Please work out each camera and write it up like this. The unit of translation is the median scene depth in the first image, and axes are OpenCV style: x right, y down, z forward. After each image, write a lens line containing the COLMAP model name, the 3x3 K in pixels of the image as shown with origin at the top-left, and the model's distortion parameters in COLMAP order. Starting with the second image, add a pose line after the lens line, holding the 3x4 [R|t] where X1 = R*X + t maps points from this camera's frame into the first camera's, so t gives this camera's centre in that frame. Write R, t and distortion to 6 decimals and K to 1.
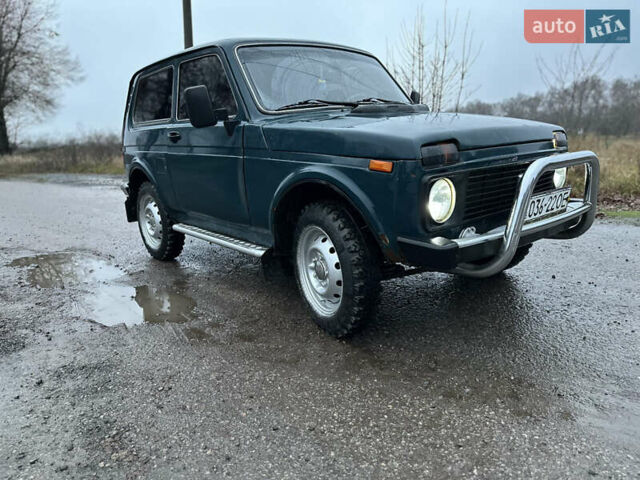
lens RADIAL K [[469.0, 0, 310.4], [0, 469.0, 239.8], [0, 0, 1]] dist [0.024428, -0.036871]
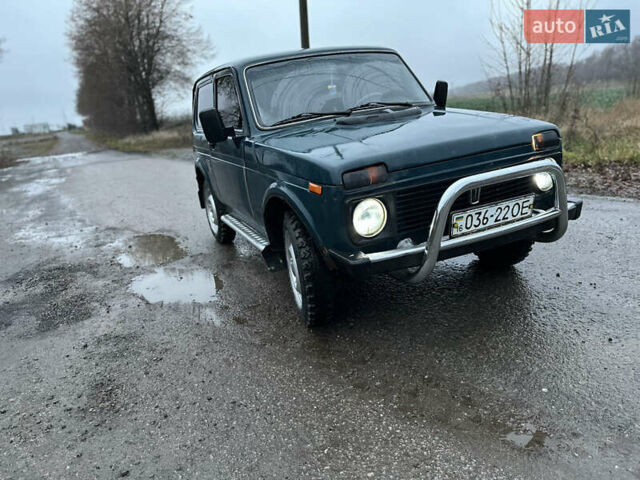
lens RADIAL K [[469.0, 0, 310.4], [0, 469.0, 239.8], [0, 0, 1]] dist [0.024428, -0.036871]
pose [[0.958930, 0.017135, -0.283126, 0.354023], [0.008124, 0.996105, 0.087798, -0.100185], [0.283527, -0.086493, 0.955056, -0.094888]]
